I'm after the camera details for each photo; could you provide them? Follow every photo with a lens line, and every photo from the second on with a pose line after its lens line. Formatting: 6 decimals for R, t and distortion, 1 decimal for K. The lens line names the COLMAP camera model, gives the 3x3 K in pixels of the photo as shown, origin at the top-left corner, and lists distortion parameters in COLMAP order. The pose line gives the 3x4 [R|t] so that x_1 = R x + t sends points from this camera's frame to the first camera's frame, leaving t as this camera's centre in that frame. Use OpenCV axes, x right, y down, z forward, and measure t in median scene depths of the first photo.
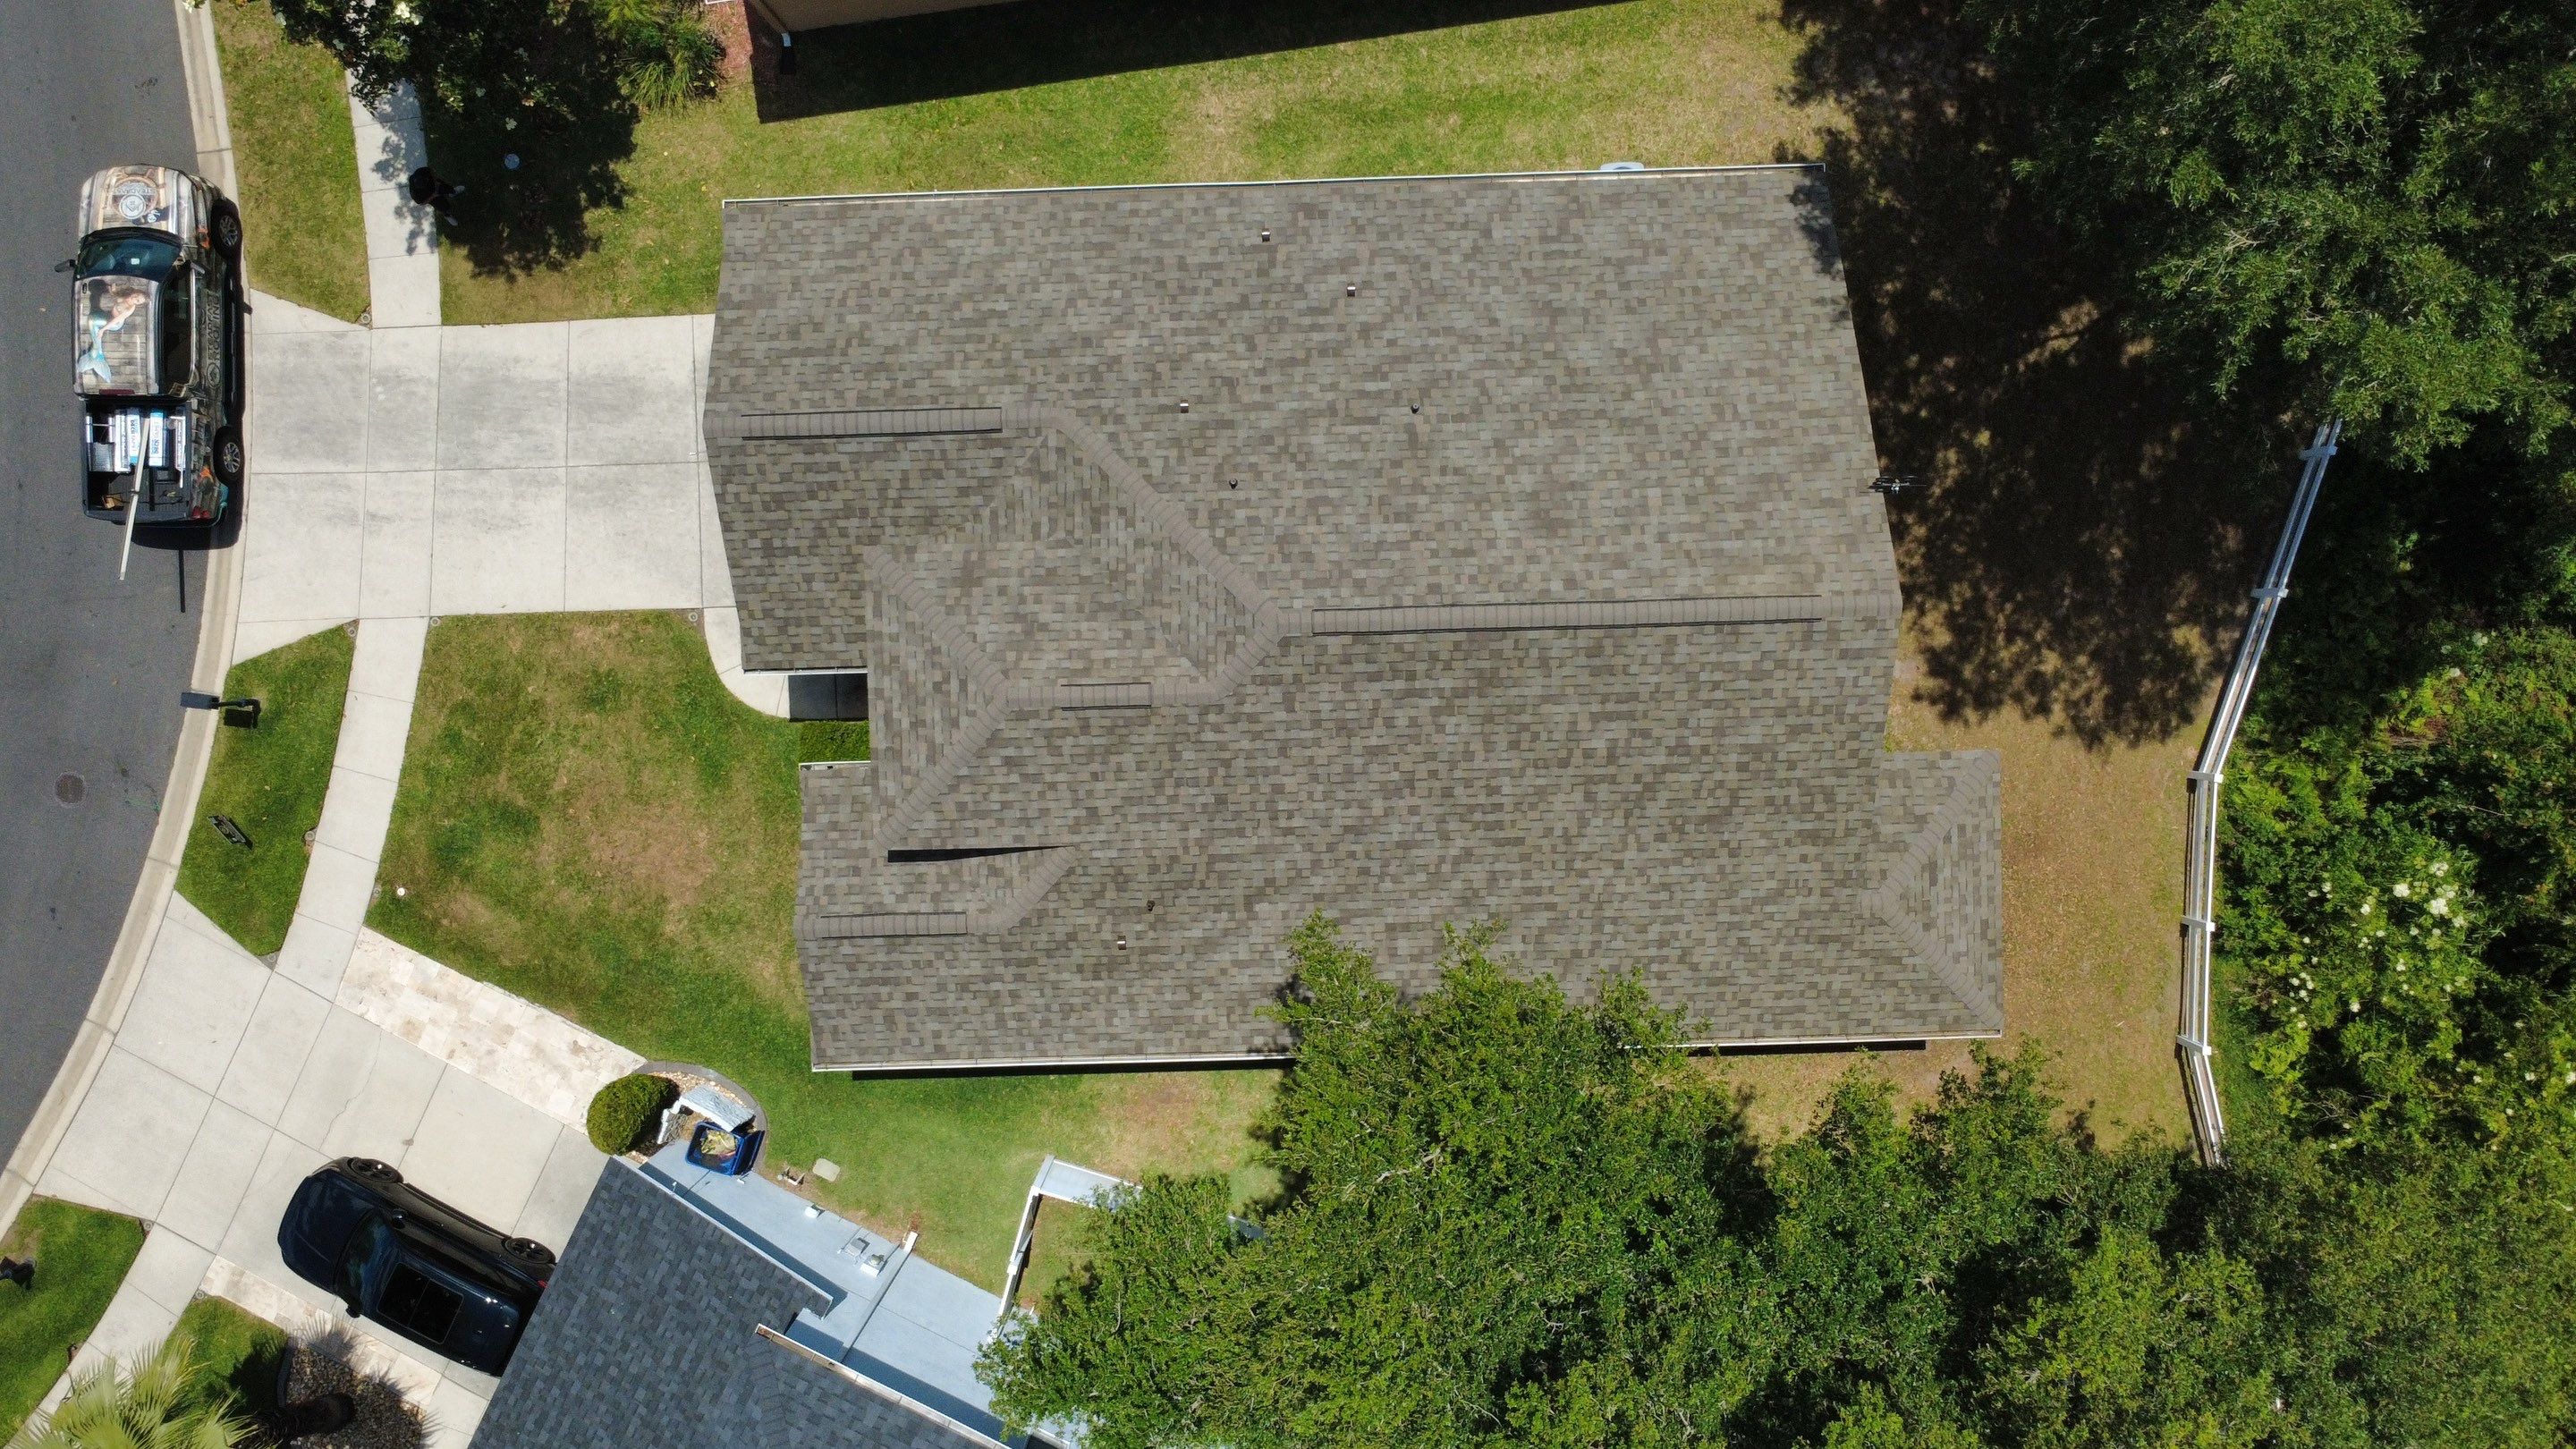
lens RADIAL K [[1877.0, 0, 1284.2], [0, 1877.0, 719.5], [0, 0, 1]] dist [-0.002868, 0.005977]
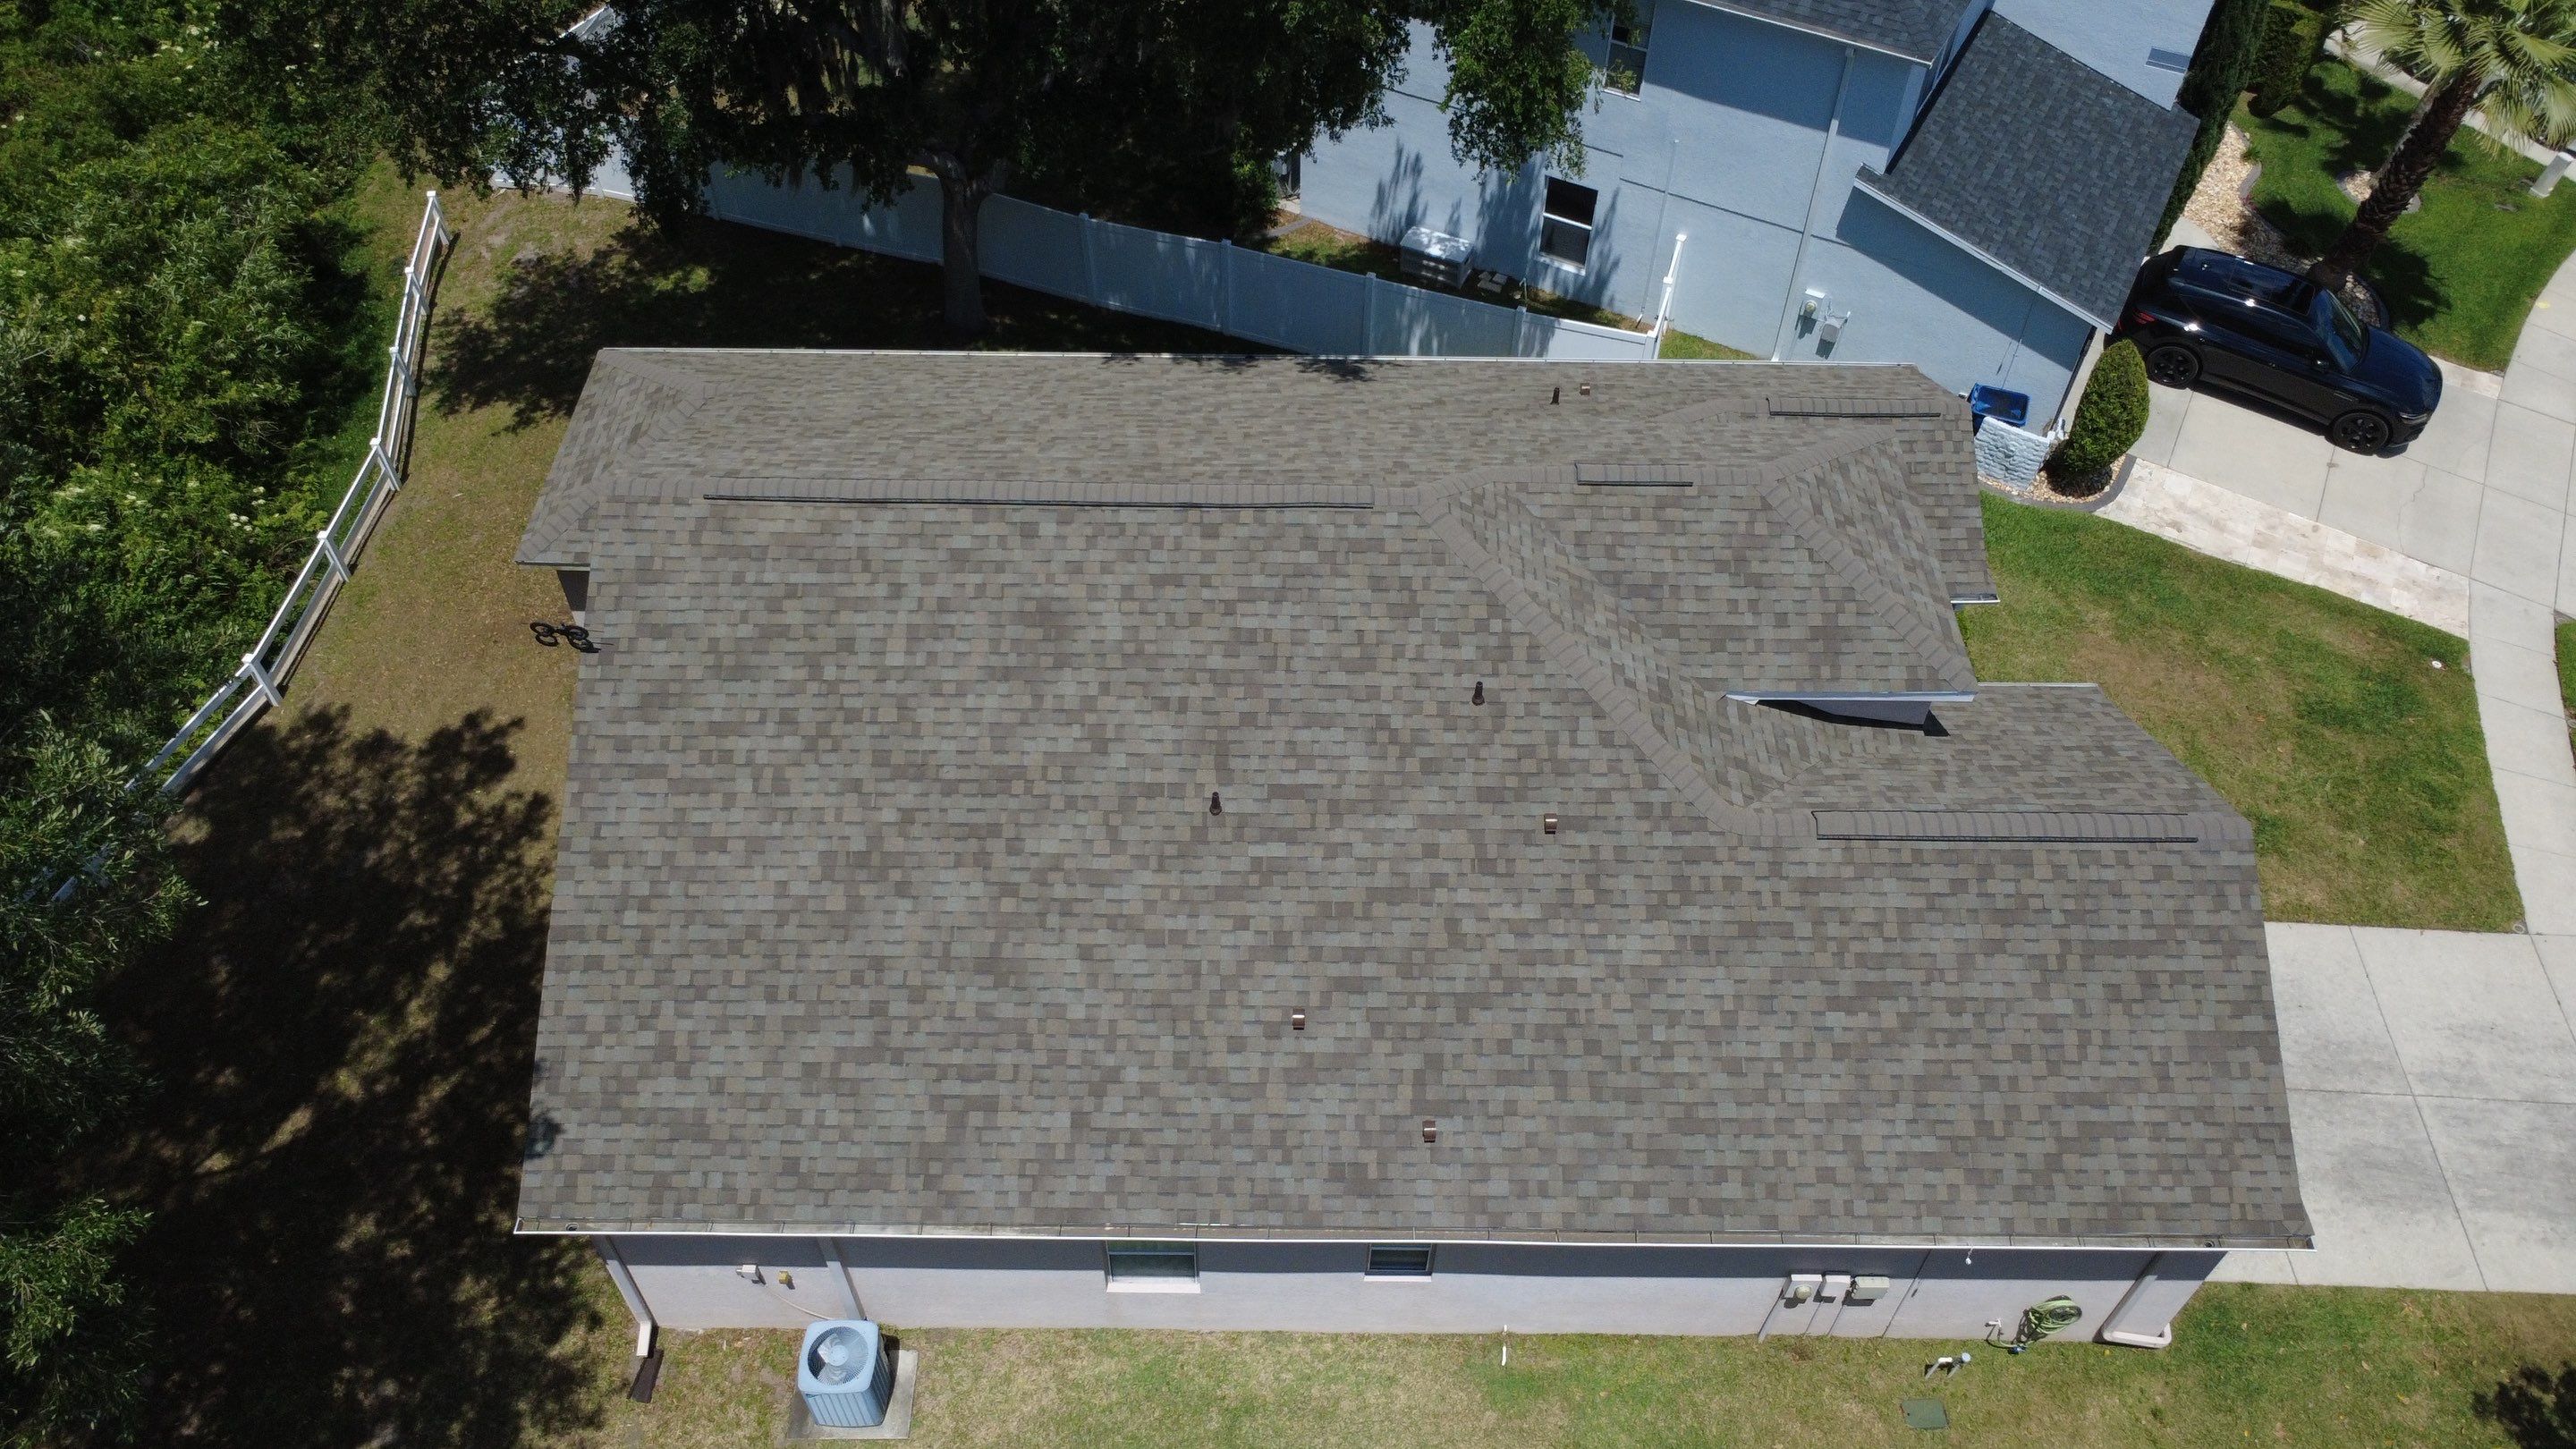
lens RADIAL K [[1877.0, 0, 1284.2], [0, 1877.0, 719.5], [0, 0, 1]] dist [-0.002868, 0.005977]
pose [[-0.999367, -0.028196, 0.021698, 0.026083], [0.035561, -0.772766, 0.633694, -0.494291], [-0.001100, 0.634064, 0.773280, 0.381399]]
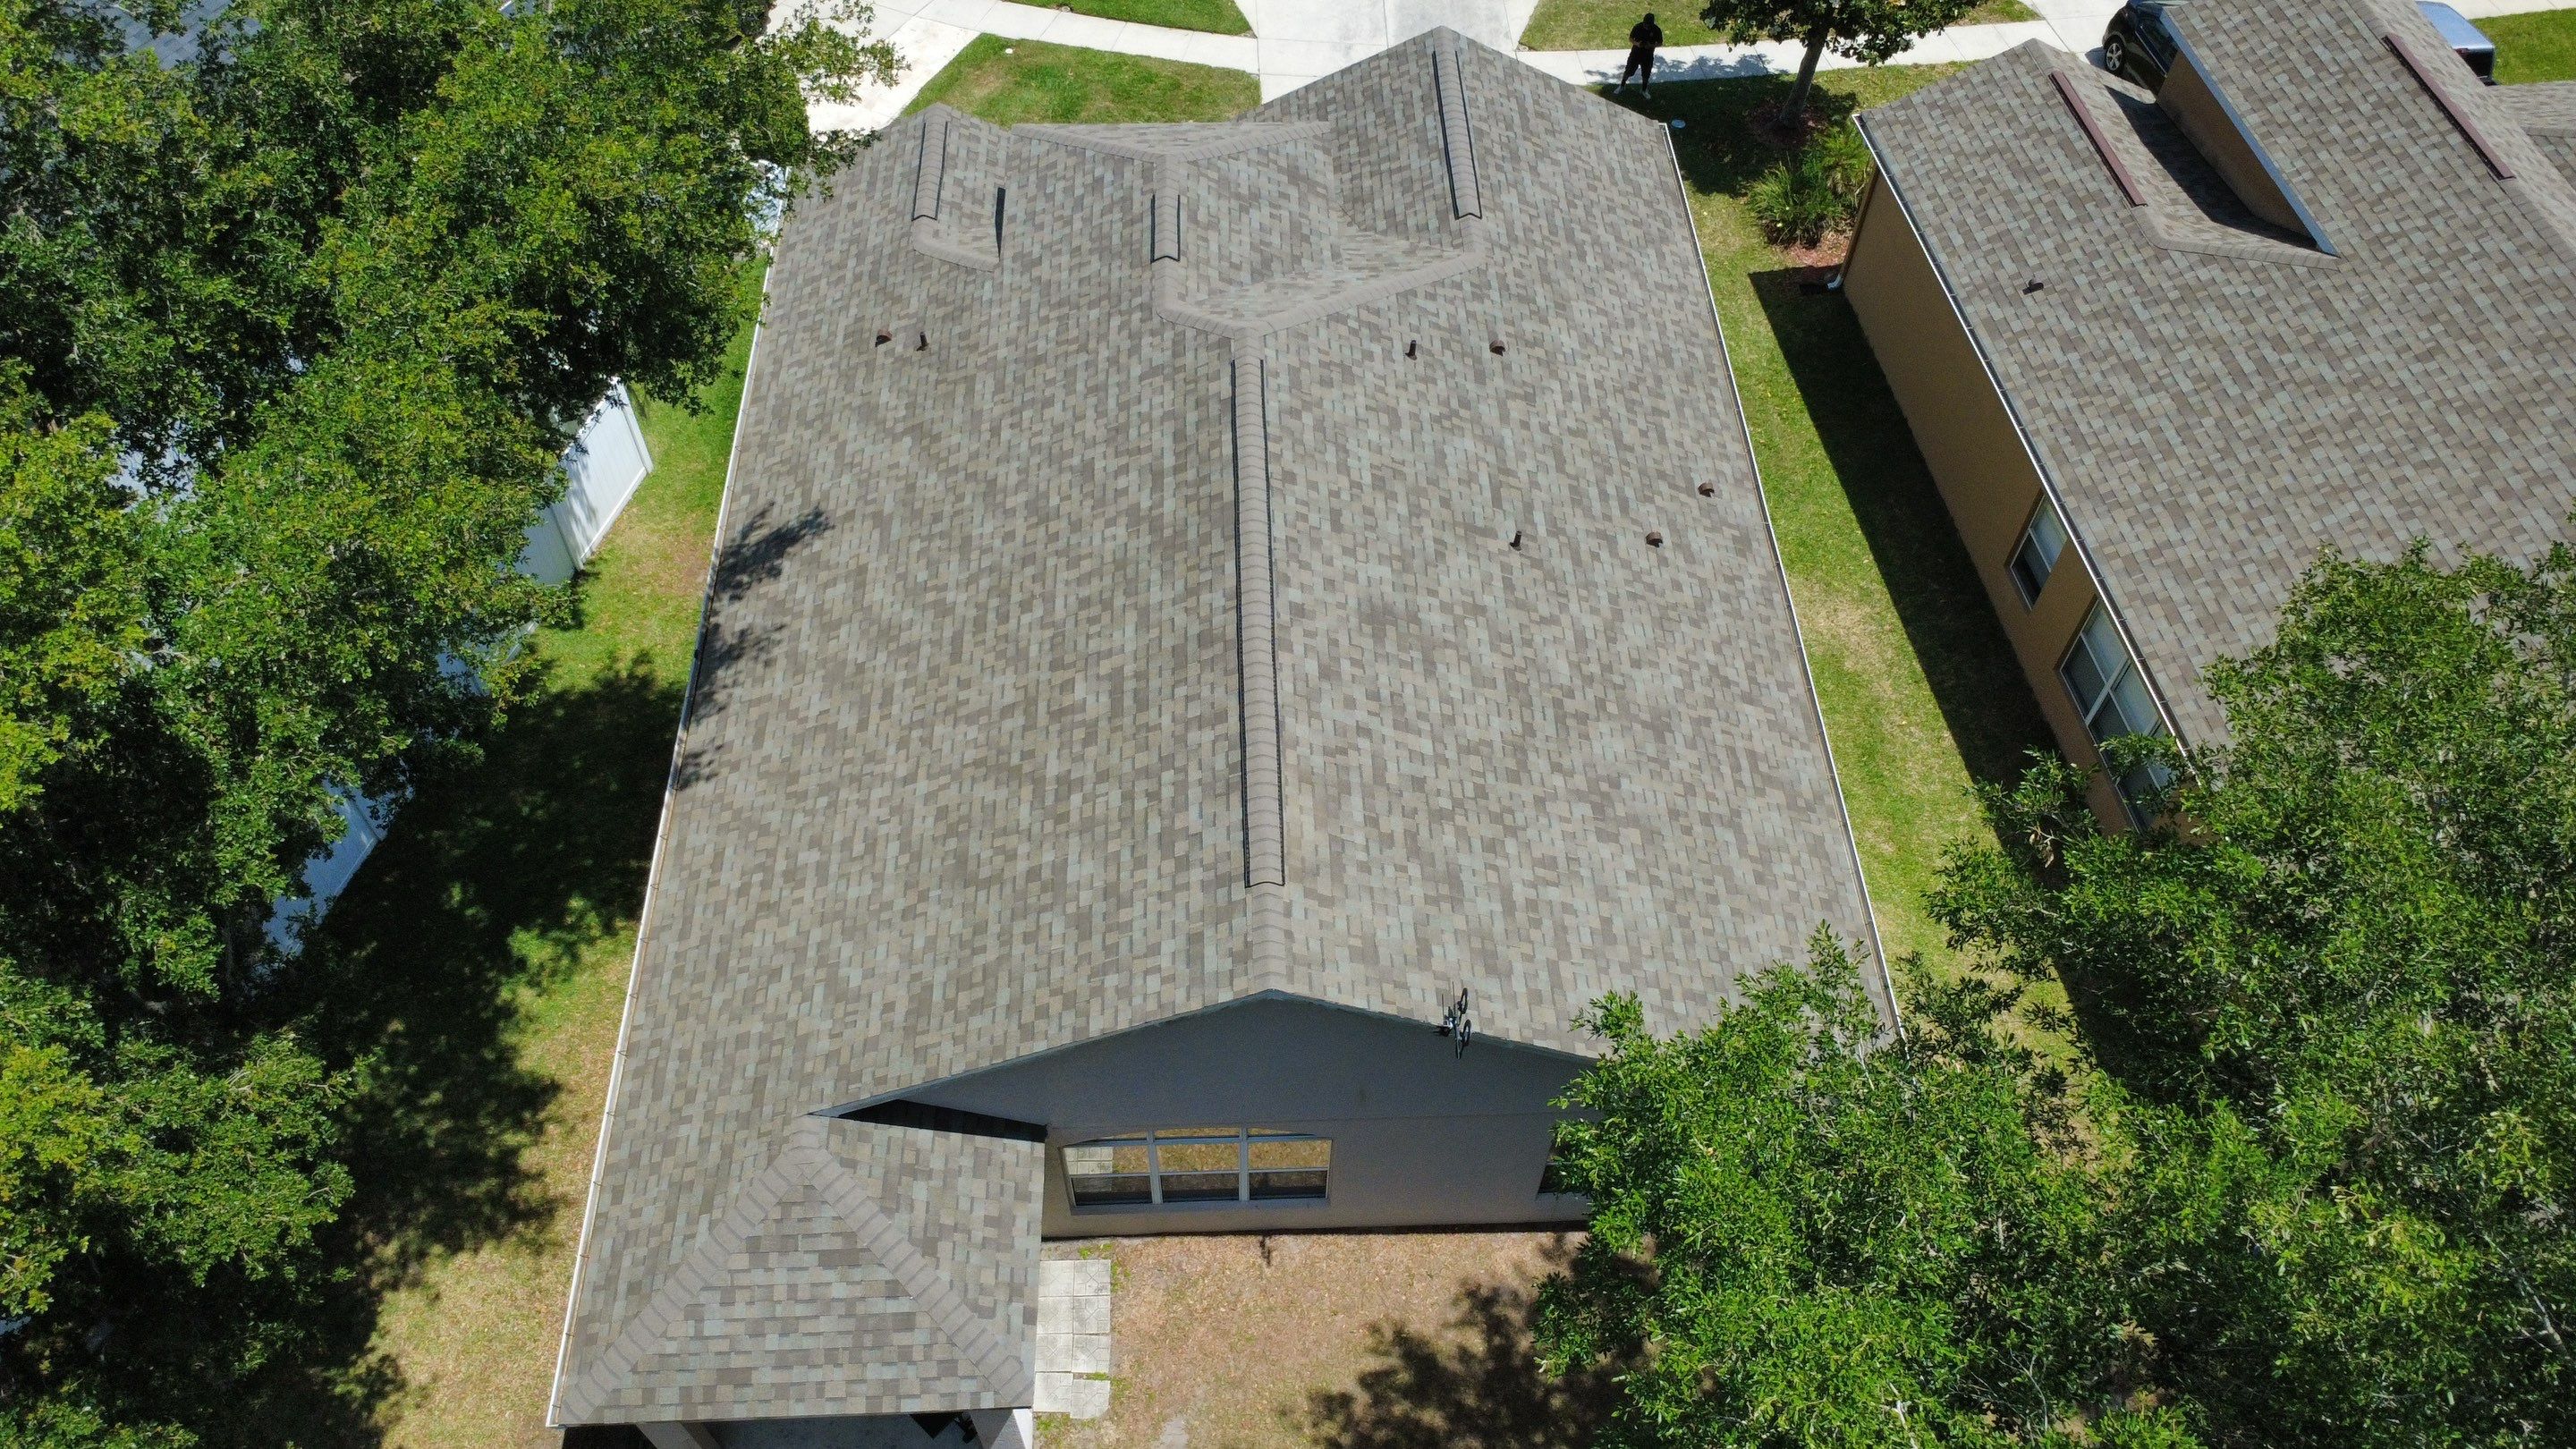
lens RADIAL K [[1877.0, 0, 1284.2], [0, 1877.0, 719.5], [0, 0, 1]] dist [-0.002868, 0.005977]
pose [[0.006530, 0.806173, -0.591644, 0.513306], [-0.998133, -0.030676, -0.052816, -0.023751], [-0.060729, 0.590885, 0.804467, 0.350197]]
